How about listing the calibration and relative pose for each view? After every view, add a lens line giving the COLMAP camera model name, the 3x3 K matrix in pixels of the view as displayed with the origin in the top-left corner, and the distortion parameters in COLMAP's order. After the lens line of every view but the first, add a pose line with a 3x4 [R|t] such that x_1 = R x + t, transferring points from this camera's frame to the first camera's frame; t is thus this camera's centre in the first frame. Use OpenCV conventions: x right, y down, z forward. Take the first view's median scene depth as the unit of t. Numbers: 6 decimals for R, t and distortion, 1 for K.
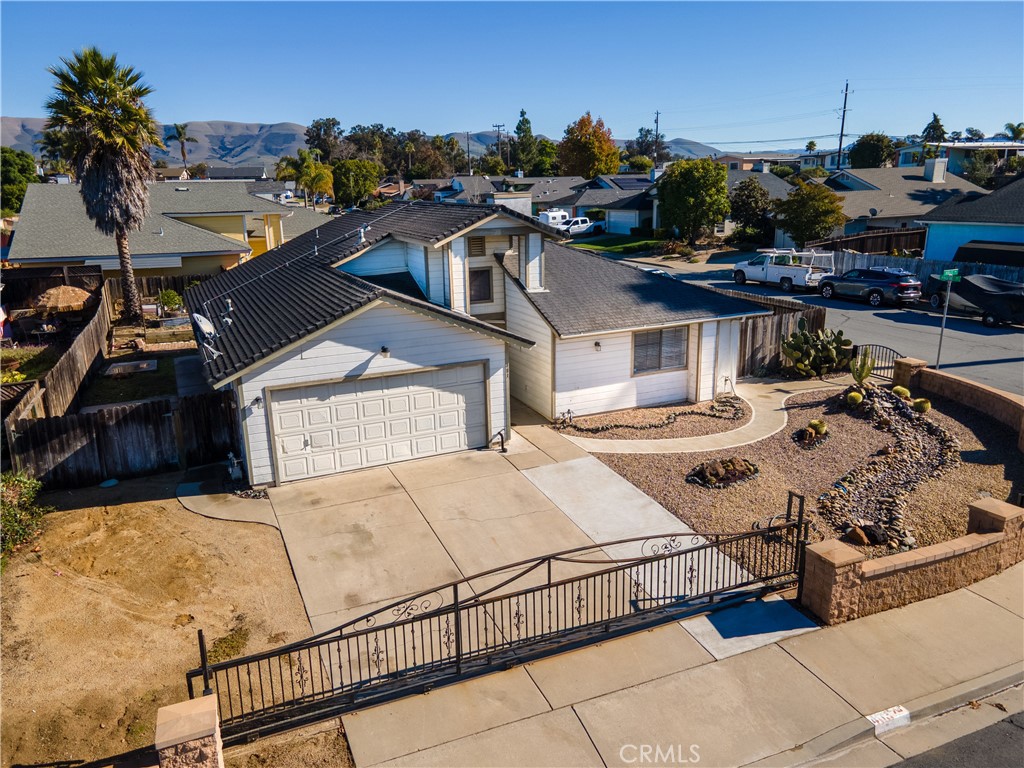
lens RADIAL K [[752.8, 0, 512.0], [0, 752.8, 384.0], [0, 0, 1]] dist [0.022090, 0.042882]
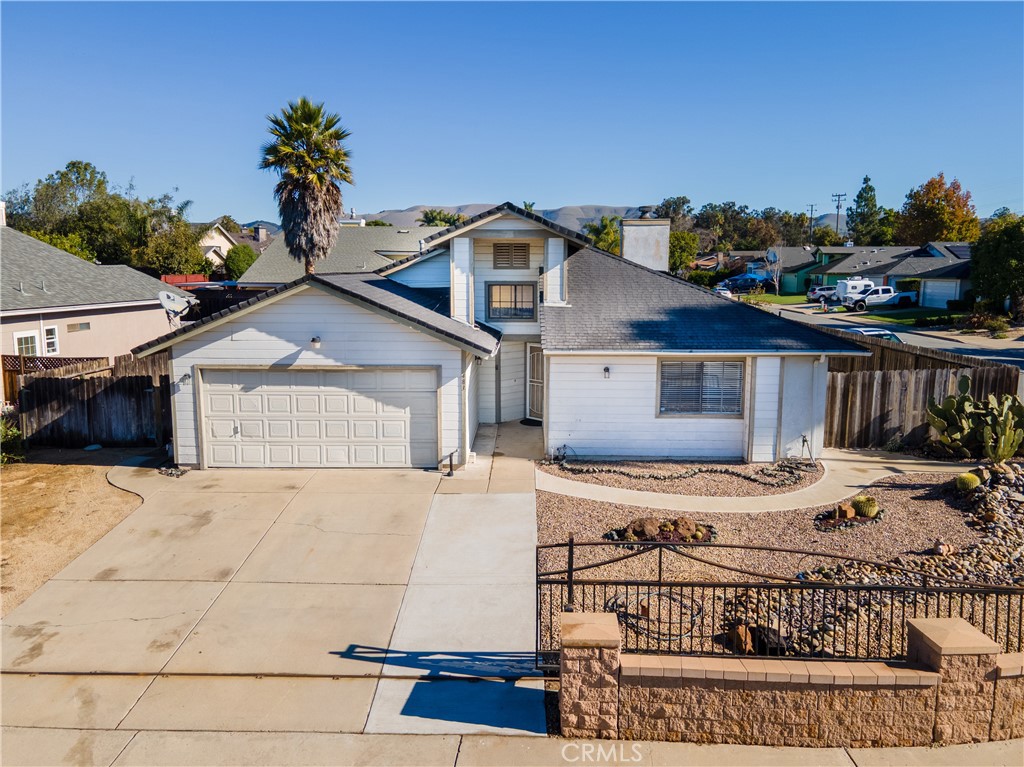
lens RADIAL K [[786.7, 0, 519.5], [0, 786.7, 384.5], [0, 0, 1]] dist [0.007255, 0.060922]
pose [[0.904146, 0.087841, -0.418095, 0.387837], [-0.132897, 0.987909, -0.079835, 0.043719], [0.406027, 0.127746, 0.904888, 0.190528]]
